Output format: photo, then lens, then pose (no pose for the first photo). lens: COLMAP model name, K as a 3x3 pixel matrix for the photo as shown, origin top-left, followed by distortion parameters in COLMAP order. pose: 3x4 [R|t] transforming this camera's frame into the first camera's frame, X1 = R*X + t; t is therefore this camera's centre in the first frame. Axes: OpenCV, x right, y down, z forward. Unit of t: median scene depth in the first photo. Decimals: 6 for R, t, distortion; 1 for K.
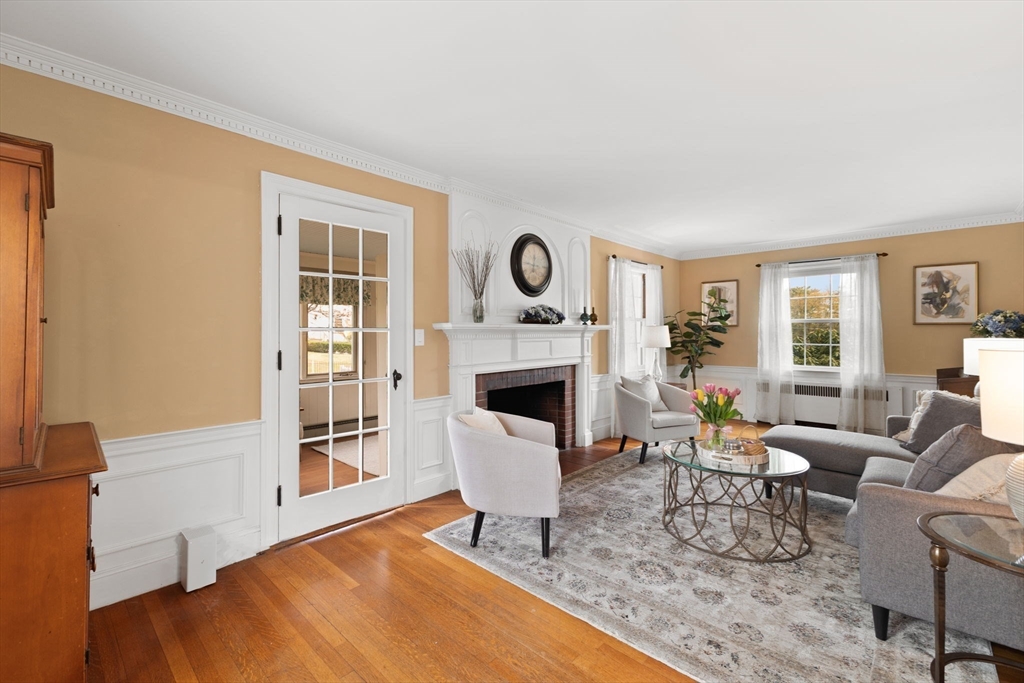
lens RADIAL K [[443.4, 0, 506.8], [0, 443.4, 332.7], [0, 0, 1]] dist [0.002297, 0.000254]
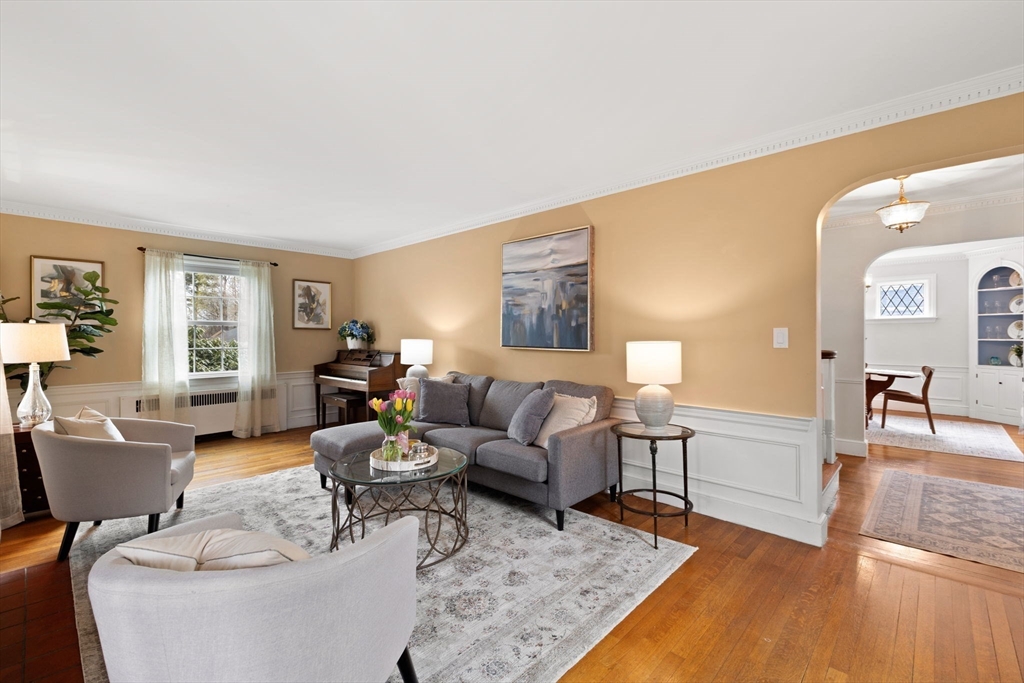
lens RADIAL K [[445.4, 0, 515.2], [0, 445.4, 335.3], [0, 0, 1]] dist [0.003290, -0.000228]
pose [[-0.011650, 0.002077, 0.999930, -0.305455], [0.001153, 0.999997, -0.002063, 0.002291], [-0.999931, 0.001129, -0.011652, 0.495865]]
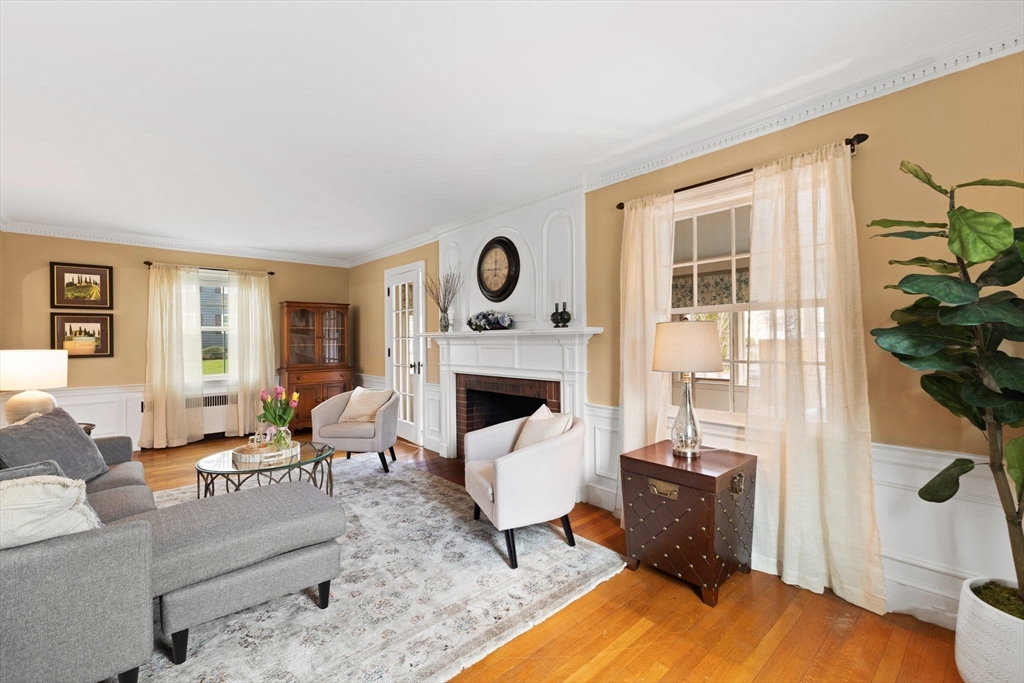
lens RADIAL K [[442.1, 0, 512.7], [0, 442.1, 338.7], [0, 0, 1]] dist [0.008557, 0.000123]
pose [[-0.076639, -0.003400, -0.997053, 1.000319], [0.004997, 0.999980, -0.003794, 0.002868], [0.997046, -0.005273, -0.076620, 1.087671]]
